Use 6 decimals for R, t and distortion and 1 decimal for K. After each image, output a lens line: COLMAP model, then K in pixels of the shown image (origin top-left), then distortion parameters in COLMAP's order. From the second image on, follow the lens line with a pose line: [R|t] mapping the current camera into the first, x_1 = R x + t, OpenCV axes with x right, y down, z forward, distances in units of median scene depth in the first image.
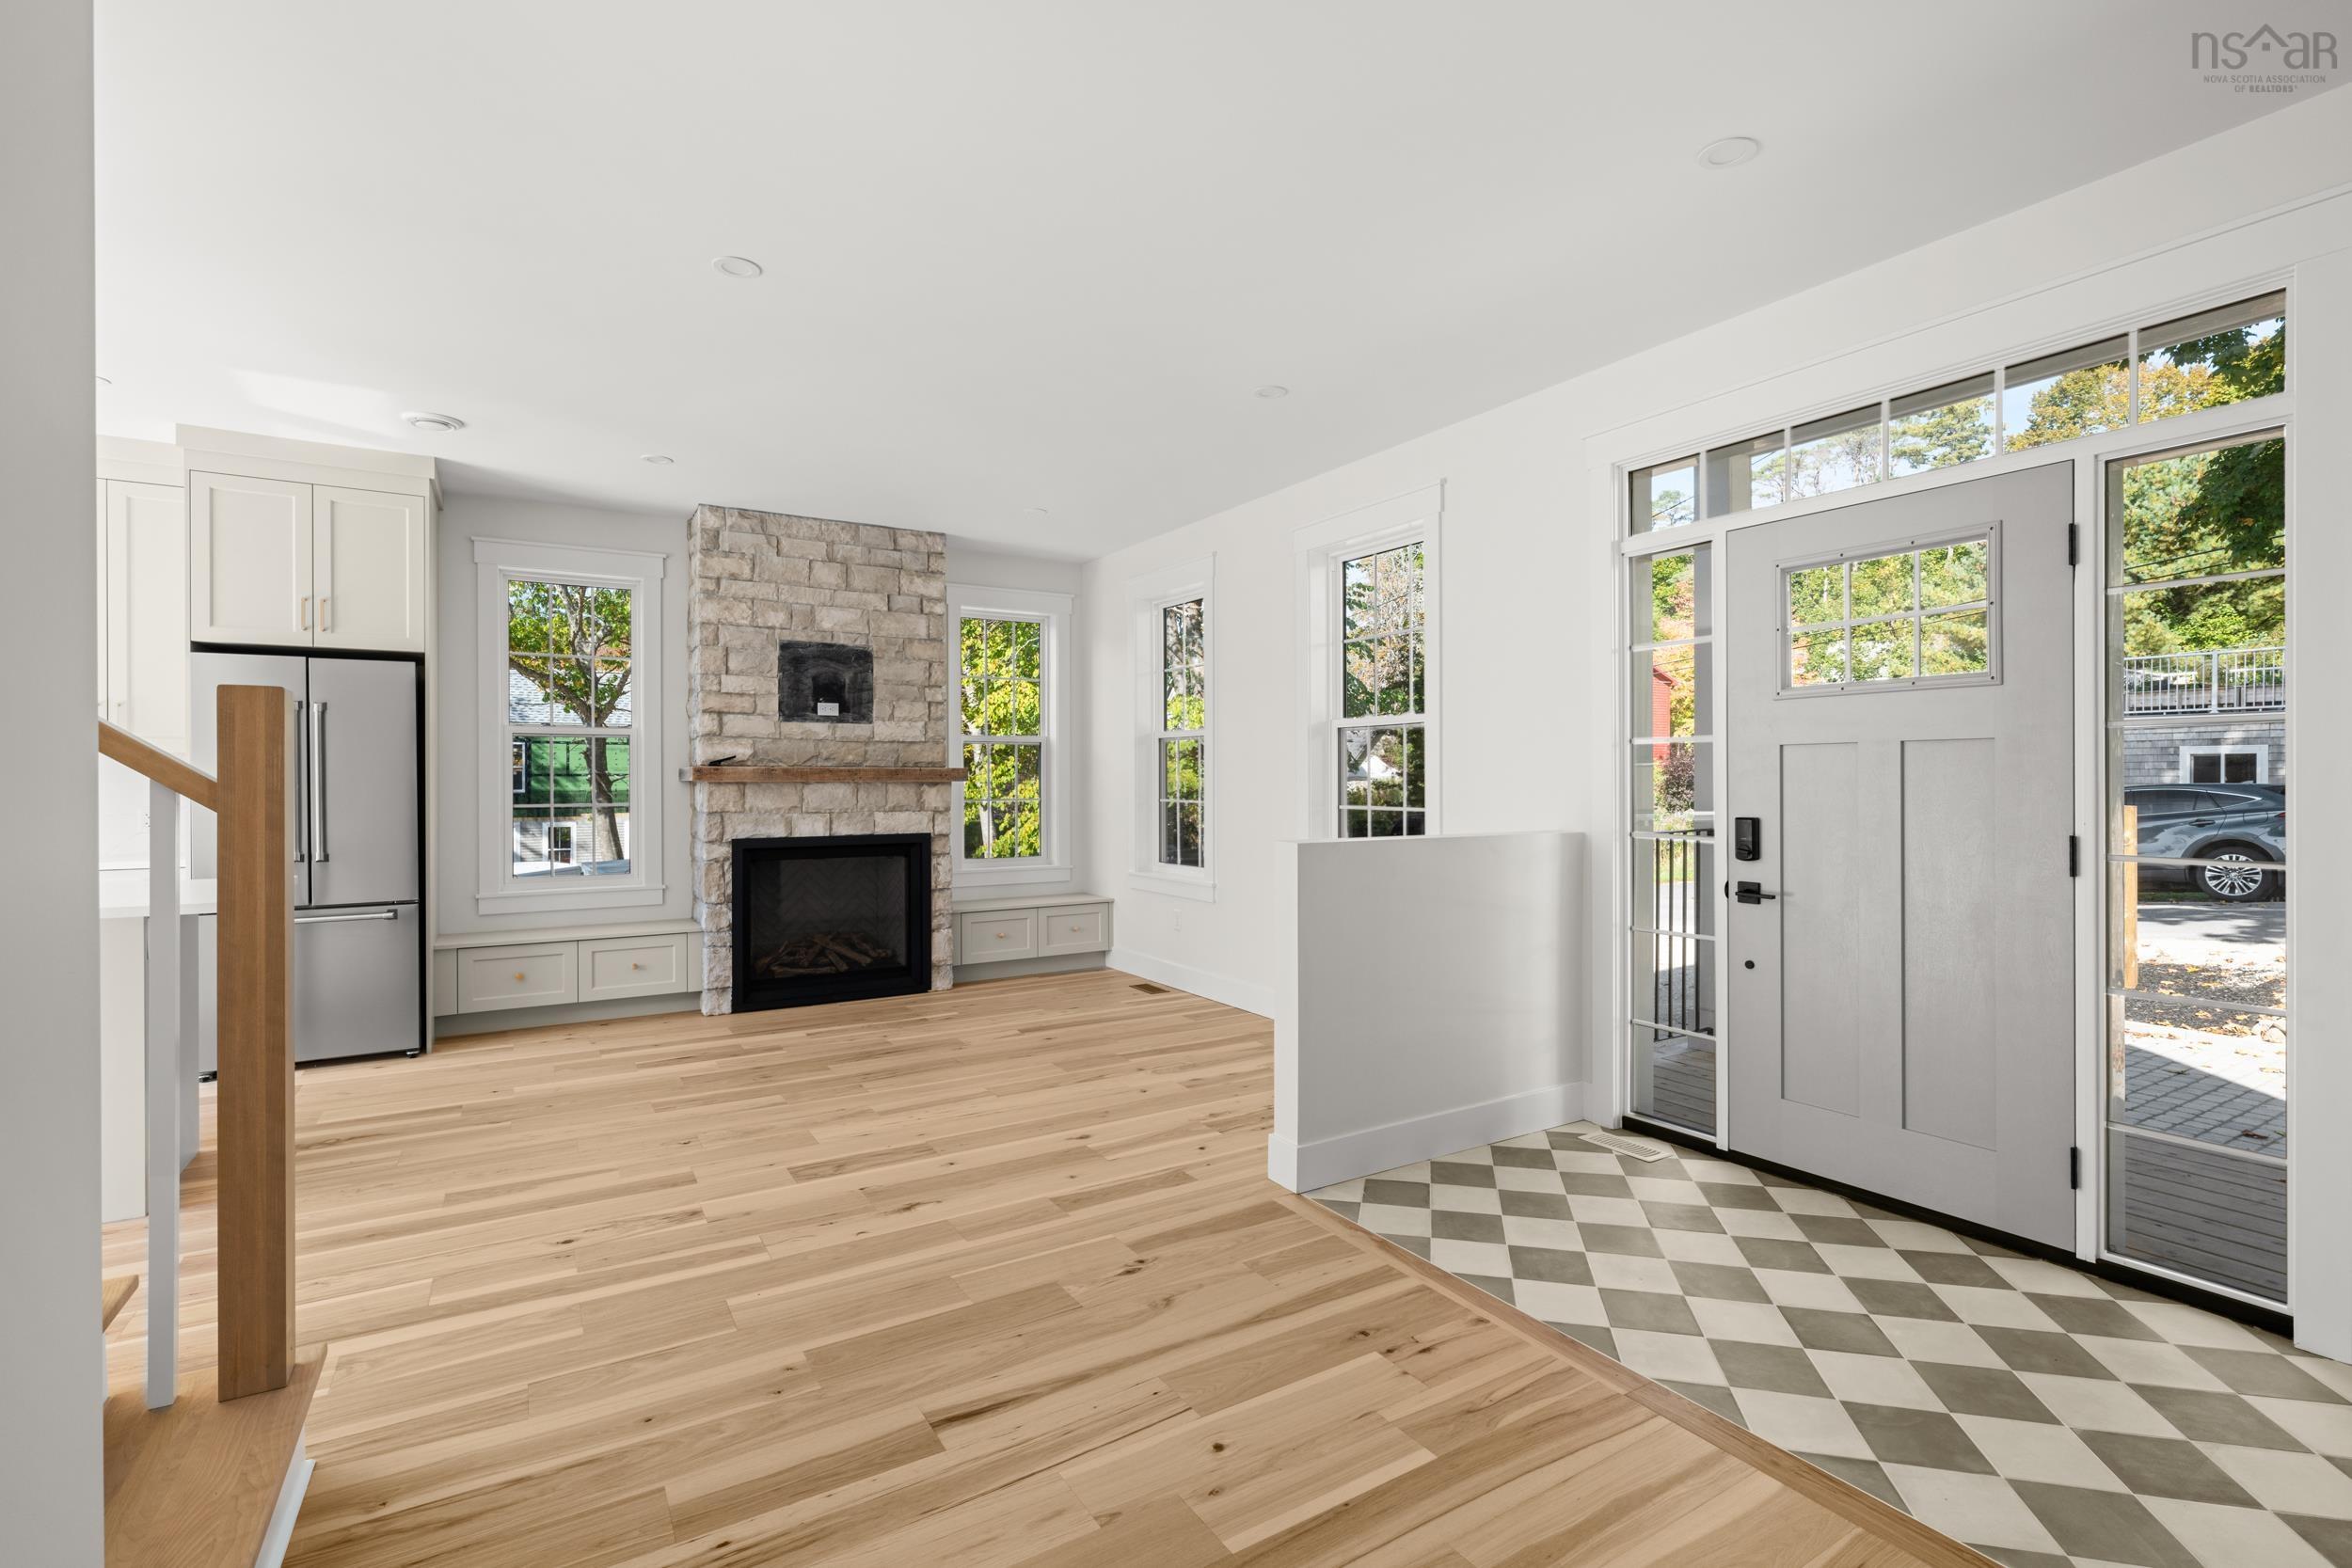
lens RADIAL K [[1065.7, 0, 1181.7], [0, 1065.7, 782.8], [0, 0, 1]] dist [-0.001521, 0.000045]
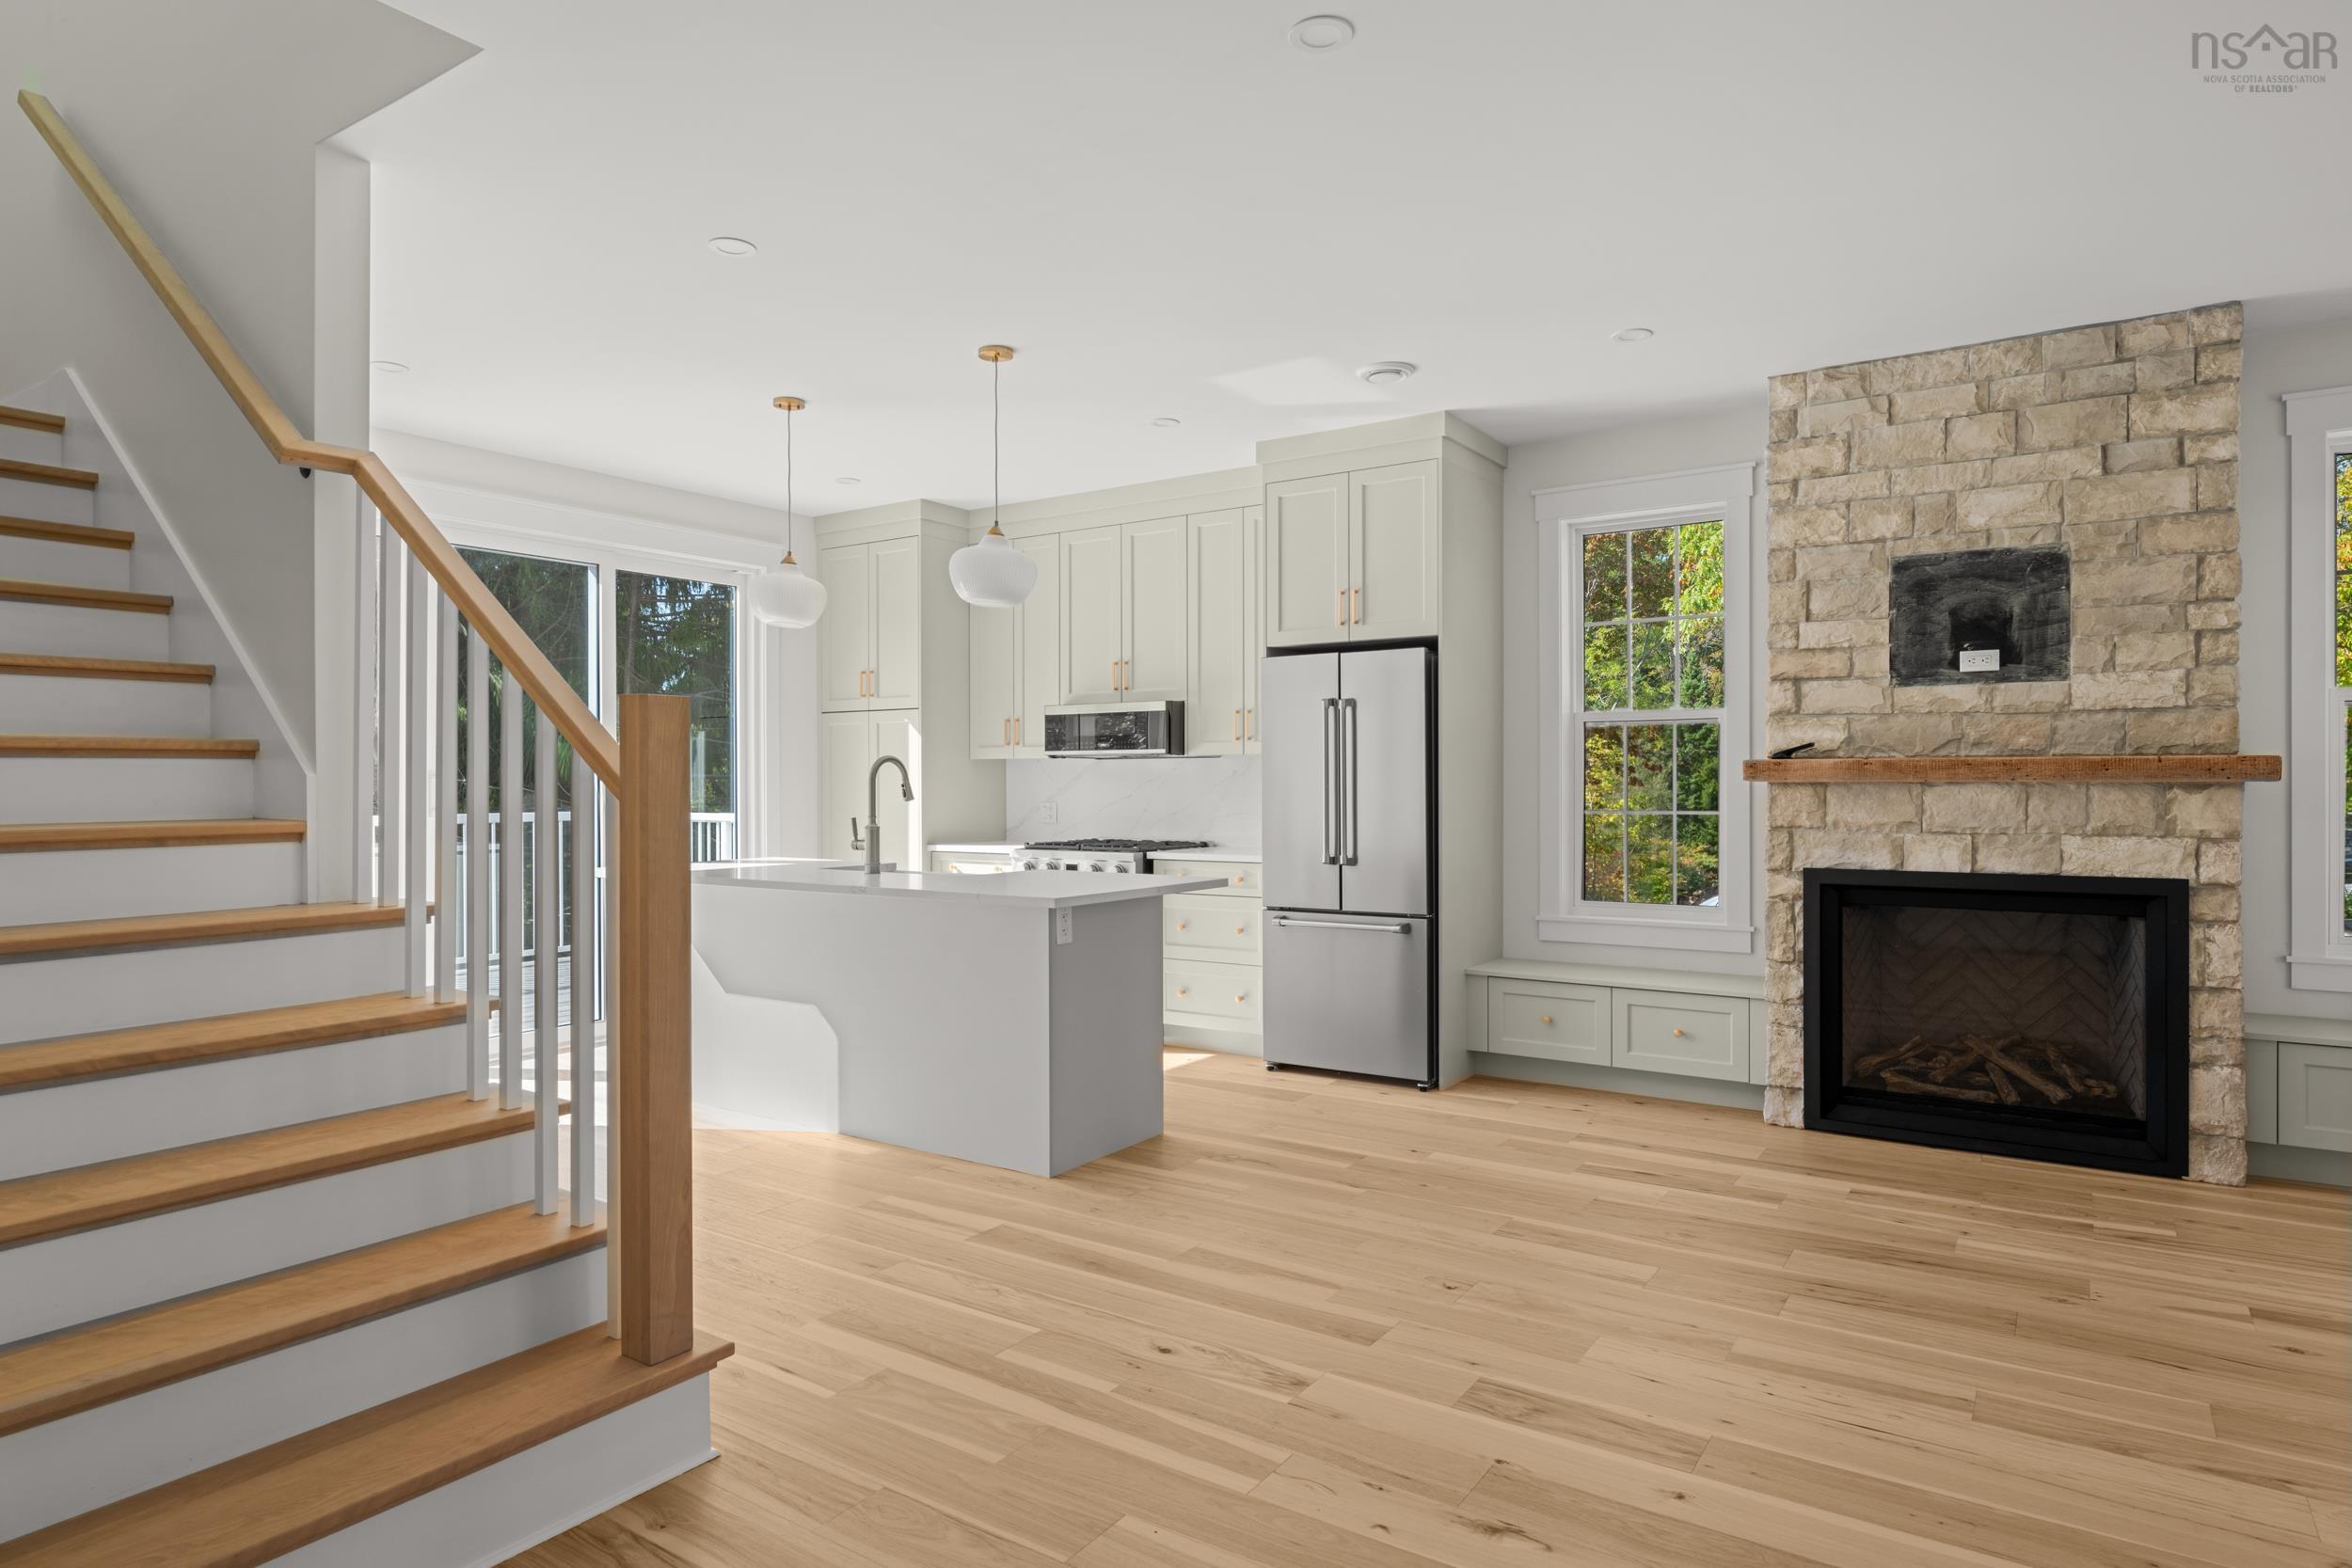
lens RADIAL K [[1328.2, 0, 1176.9], [0, 1328.2, 788.9], [0, 0, 1]] dist [-0.002541, 0.000405]
pose [[0.405985, 0.006202, -0.913859, 0.182233], [-0.000679, 0.999979, 0.006485, -0.001859], [0.913879, -0.002012, 0.405981, 0.313180]]
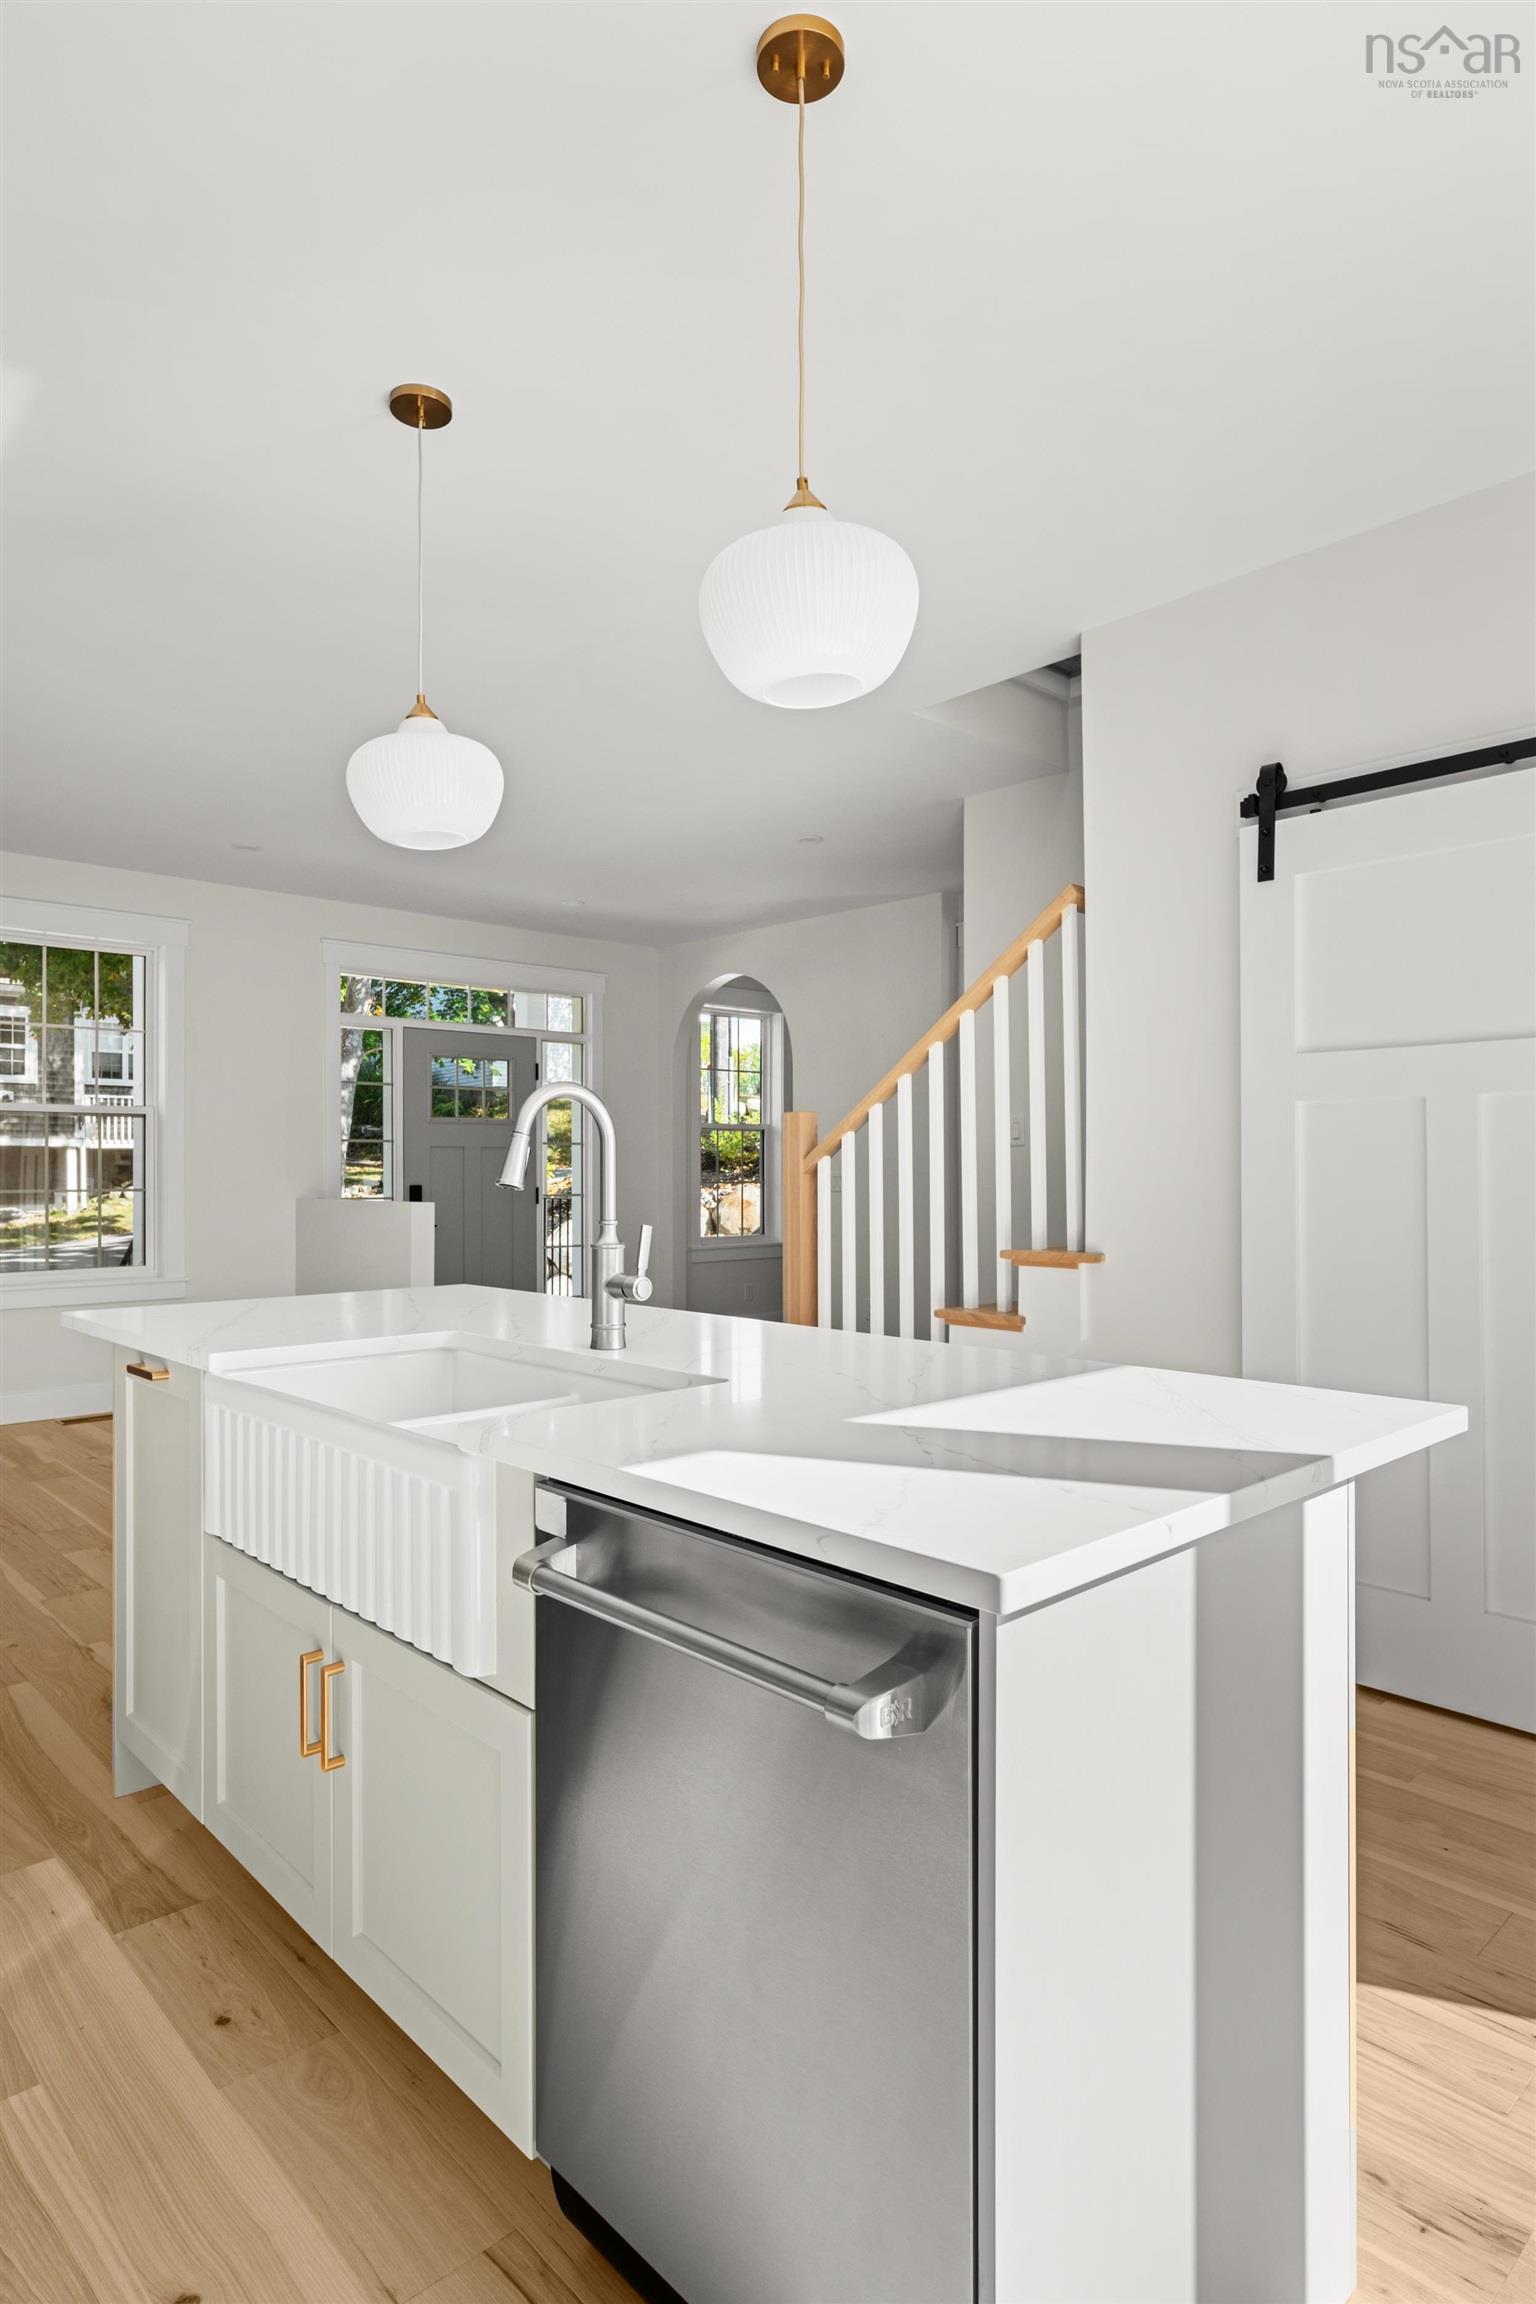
lens RADIAL K [[1278.2, 0, 768.0], [0, 1278.2, 1152.0], [0, 0, 1]] dist [0.000215, -0.000944]
pose [[-0.193004, 0.015383, 0.981077, -1.089697], [0.006222, 0.999876, -0.014454, 0.007476], [-0.981178, 0.003315, -0.193076, 0.511747]]
